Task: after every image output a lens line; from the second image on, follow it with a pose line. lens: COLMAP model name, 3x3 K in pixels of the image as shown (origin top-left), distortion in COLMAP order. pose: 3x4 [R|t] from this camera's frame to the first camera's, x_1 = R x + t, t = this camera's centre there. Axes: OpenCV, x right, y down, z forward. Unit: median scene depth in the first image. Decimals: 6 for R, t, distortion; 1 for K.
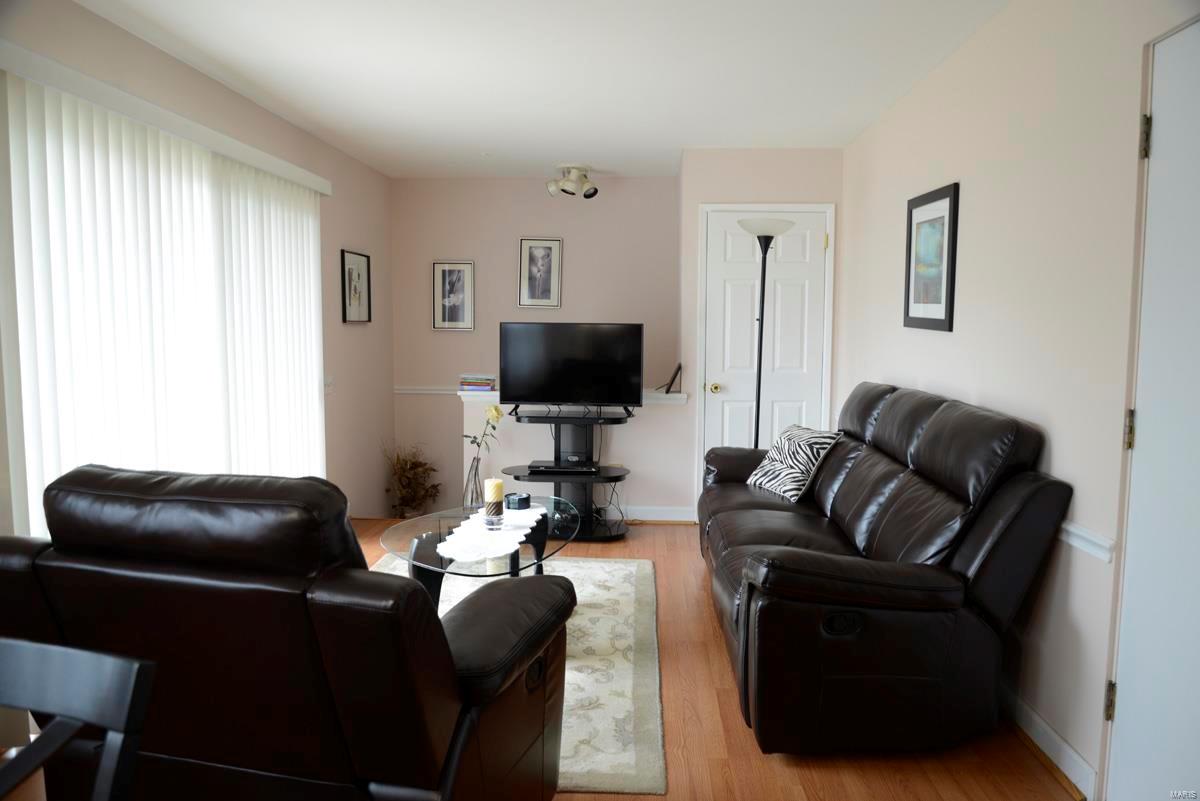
lens RADIAL K [[859.5, 0, 600.0], [0, 859.5, 400.5], [0, 0, 1]] dist [-0.012504, -0.001540]
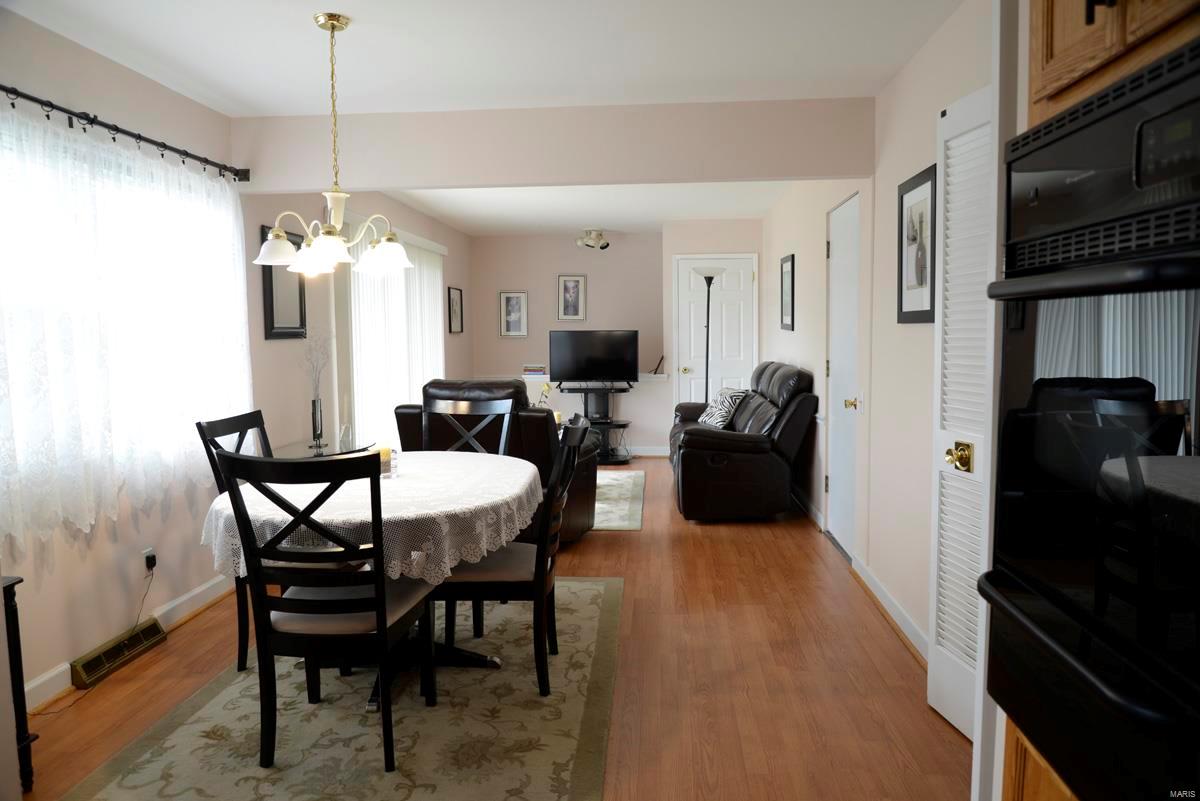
lens RADIAL K [[818.0, 0, 600.0], [0, 818.0, 400.5], [0, 0, 1]] dist [-0.036063, -0.000360]
pose [[0.999692, -0.014932, -0.019833, 0.006660], [0.014768, 0.999856, -0.008396, 0.053613], [0.019956, 0.008101, 0.999768, -0.529012]]
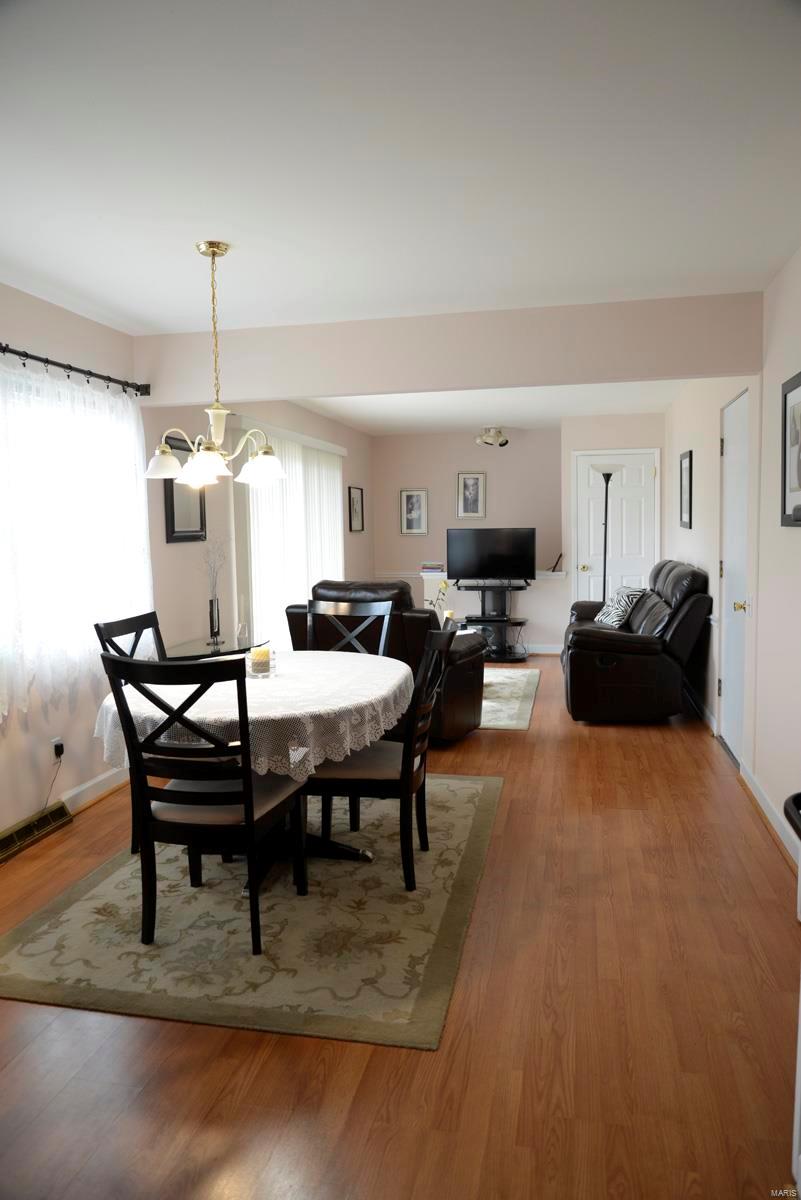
lens RADIAL K [[818.0, 0, 400.5], [0, 818.0, 600.0], [0, 0, 1]] dist [-0.036063, -0.000360]
pose [[0.987644, -0.010431, -0.156365, 0.037365], [0.010127, 0.999945, -0.002740, 0.046480], [0.156385, 0.001122, 0.987696, -0.541437]]
